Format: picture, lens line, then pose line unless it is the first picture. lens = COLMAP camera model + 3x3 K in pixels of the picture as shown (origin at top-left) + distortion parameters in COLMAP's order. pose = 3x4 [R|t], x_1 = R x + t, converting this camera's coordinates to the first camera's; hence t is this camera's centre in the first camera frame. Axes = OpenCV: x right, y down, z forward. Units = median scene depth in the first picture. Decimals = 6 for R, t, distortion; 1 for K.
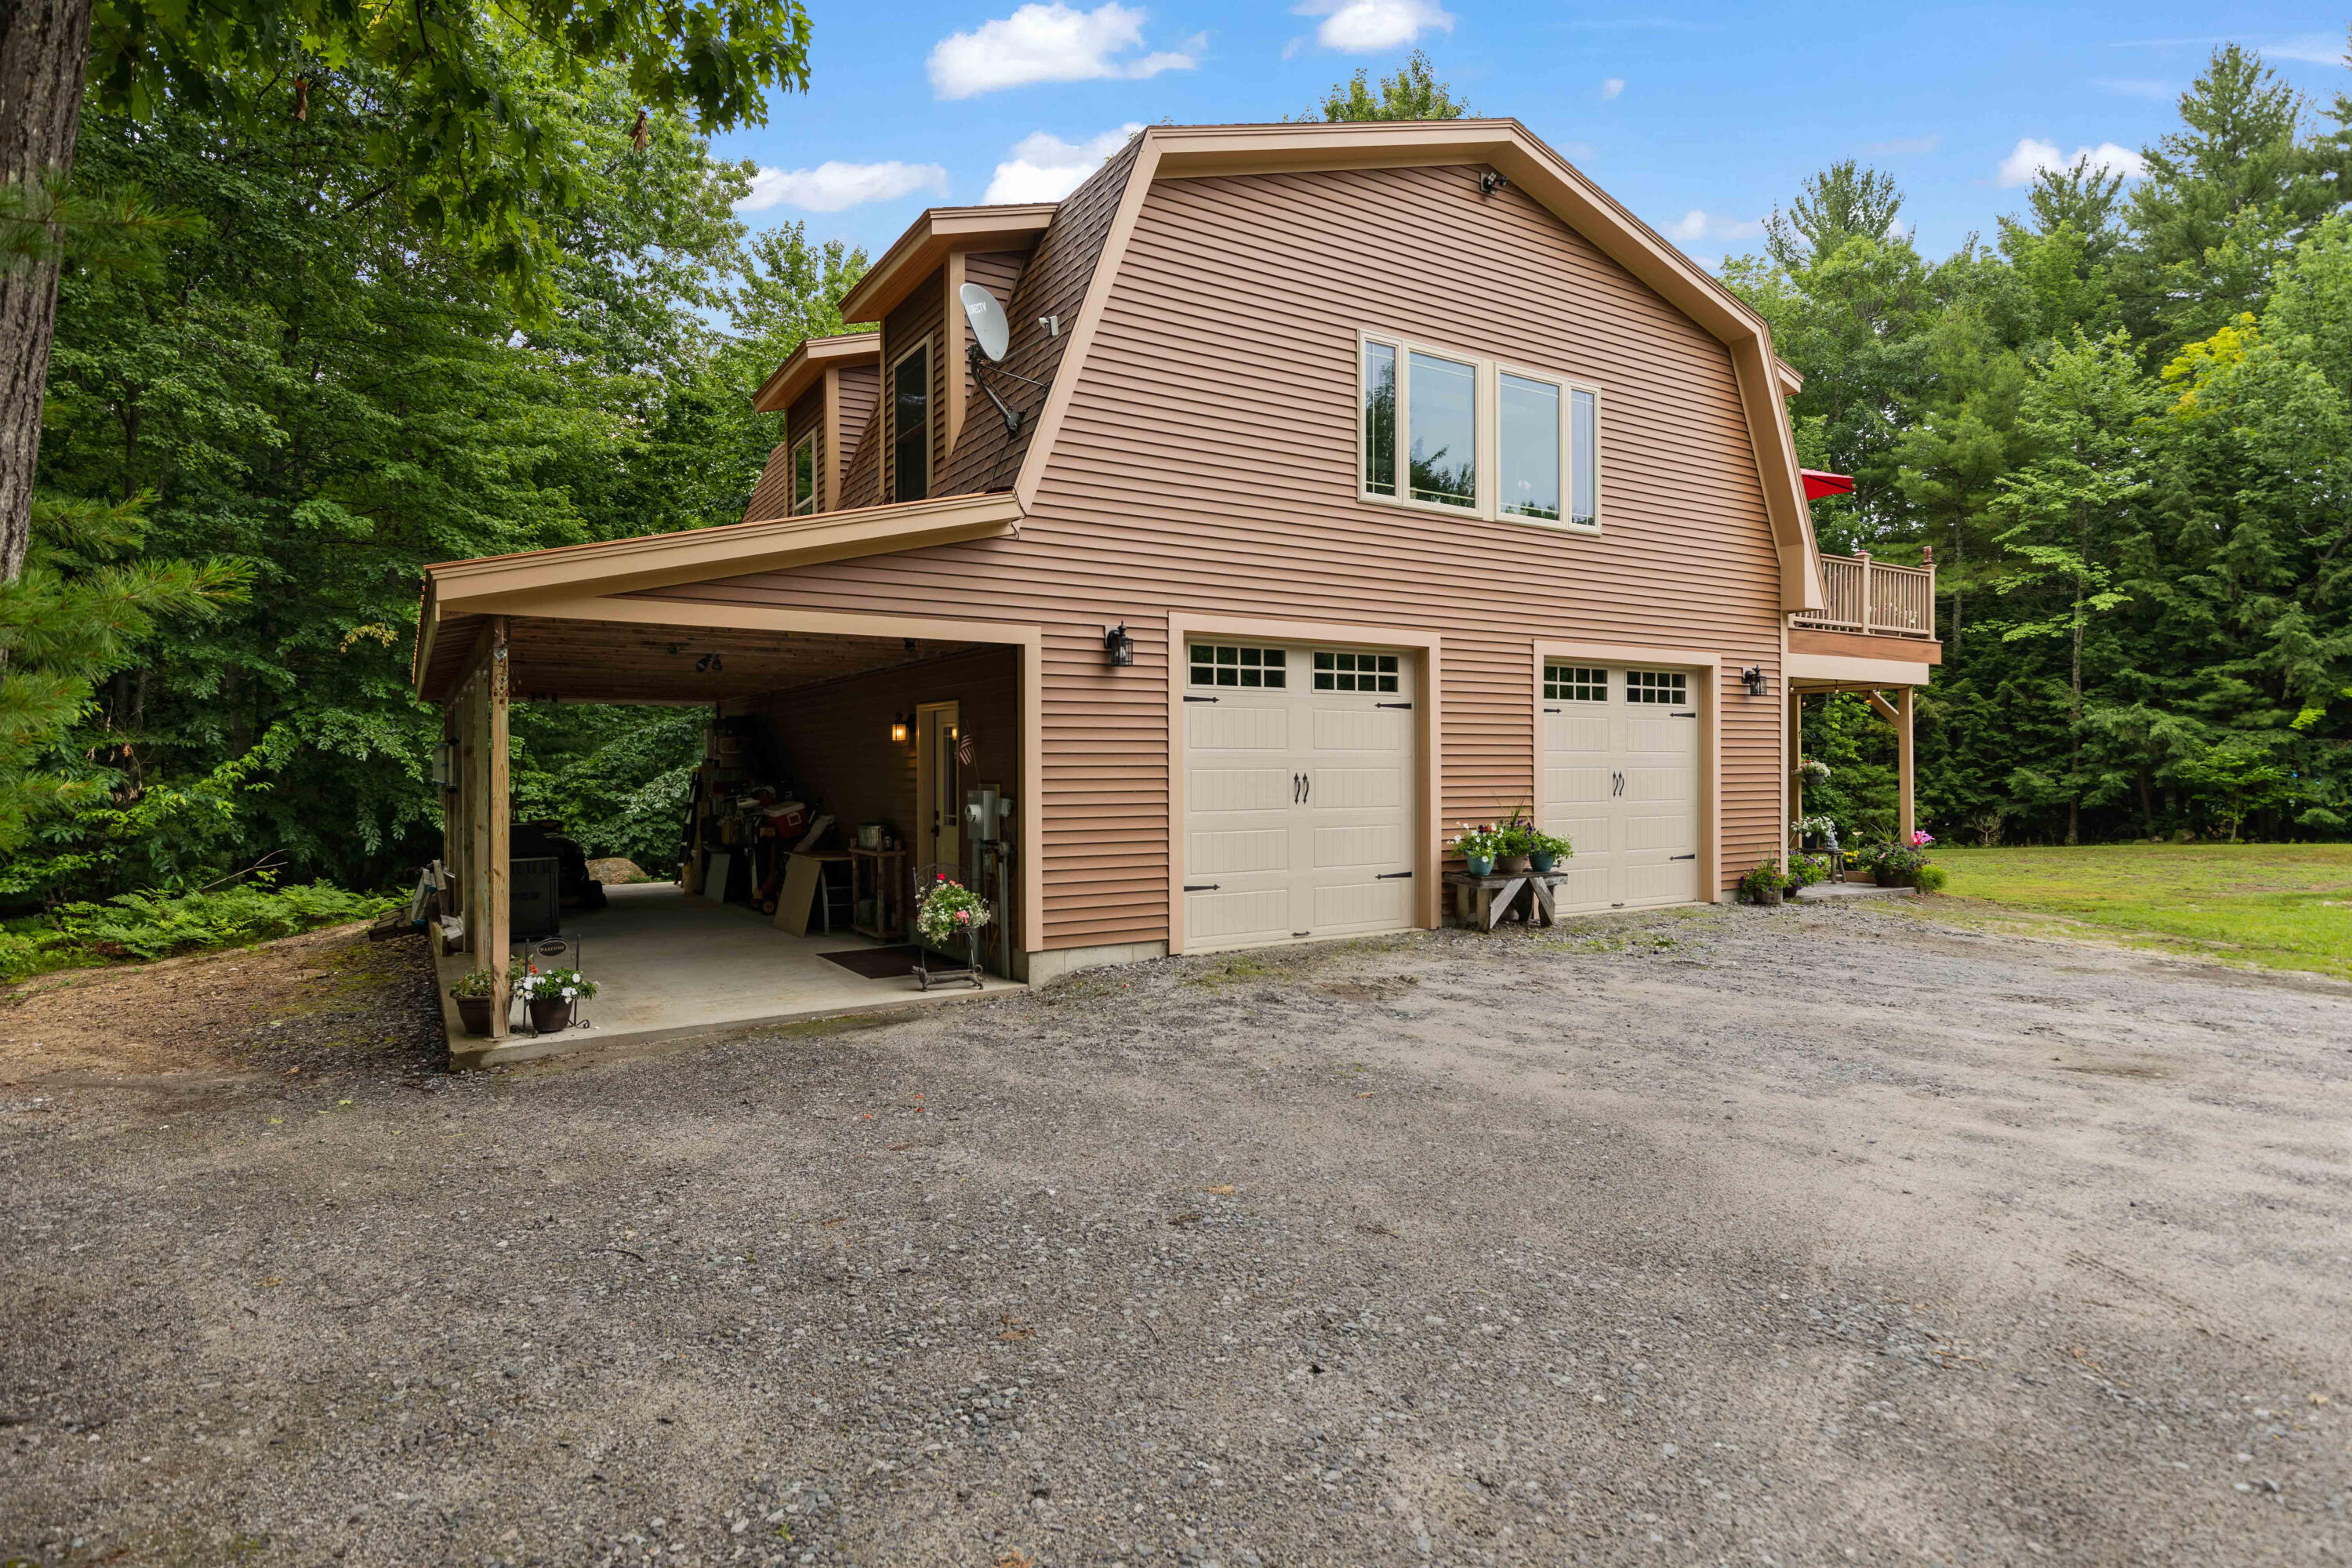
lens RADIAL K [[1267.8, 0, 1162.8], [0, 1267.8, 774.5], [0, 0, 1]] dist [-0.003920, 0.000895]
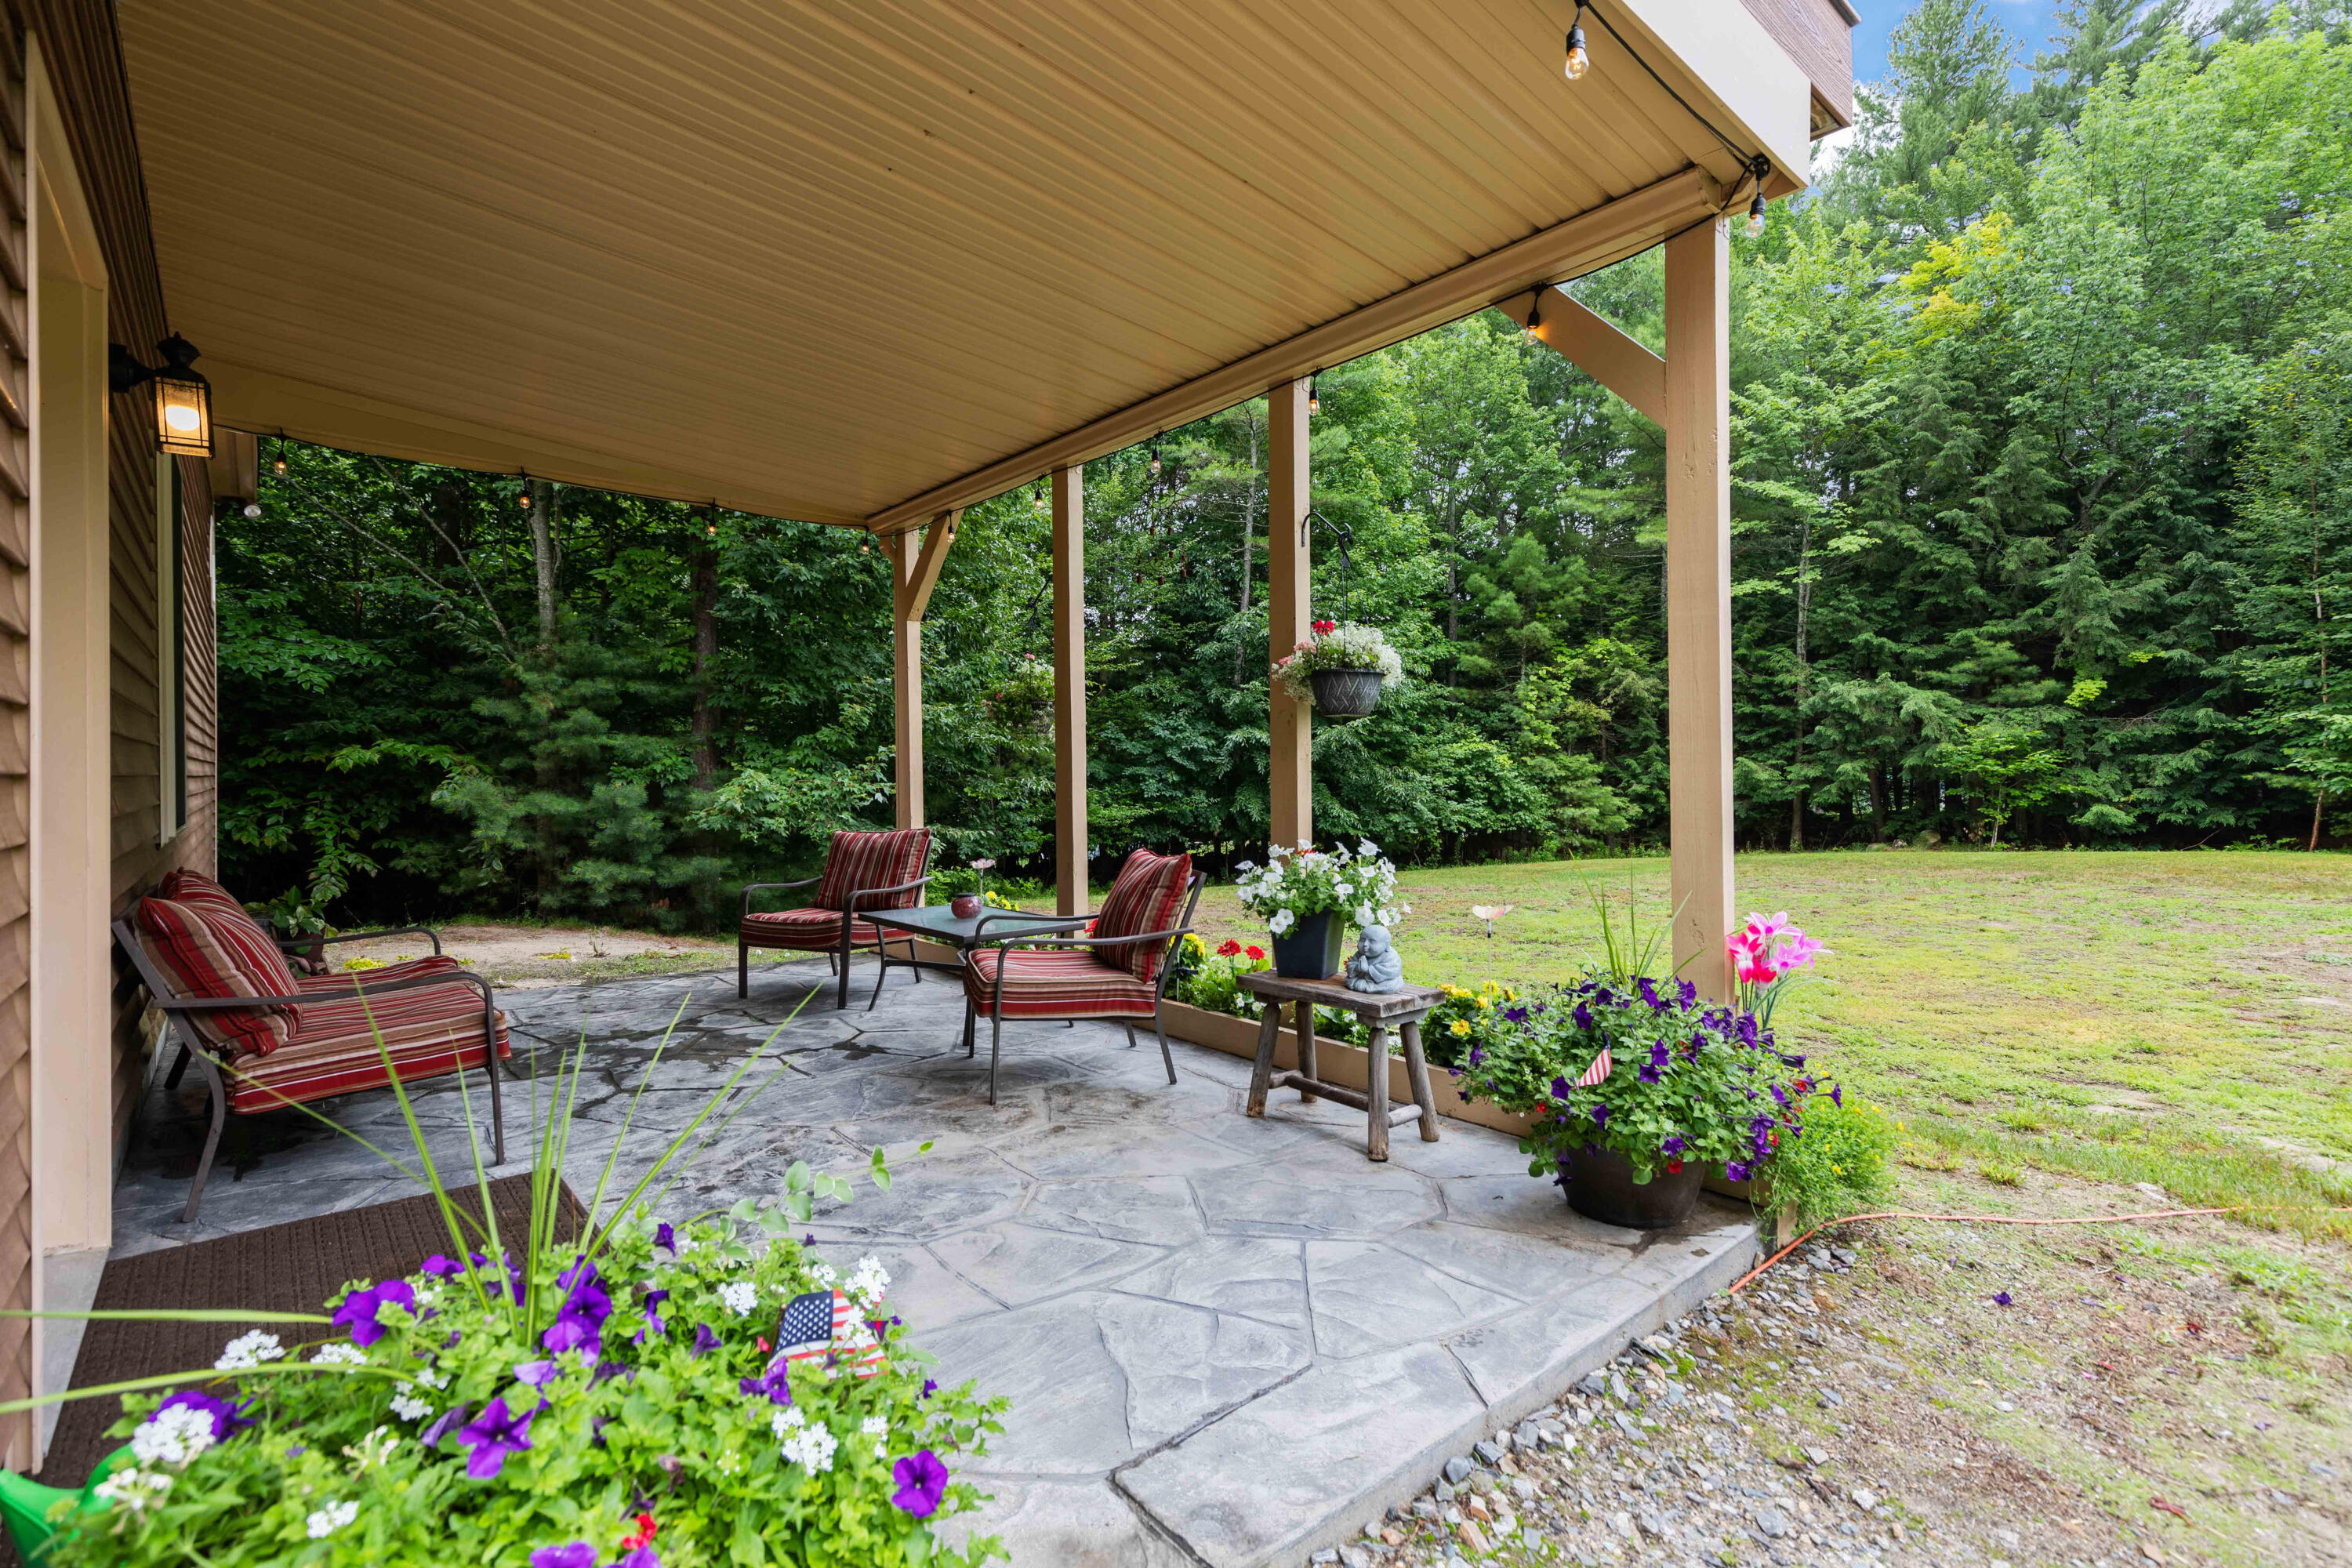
lens RADIAL K [[1067.9, 0, 1180.3], [0, 1067.9, 793.4], [0, 0, 1]] dist [0.003939, -0.000008]
pose [[0.987754, -0.001409, 0.156014, 0.230205], [-0.000317, 0.999939, 0.011040, 0.011658], [-0.156020, -0.010954, 0.987693, 0.406087]]
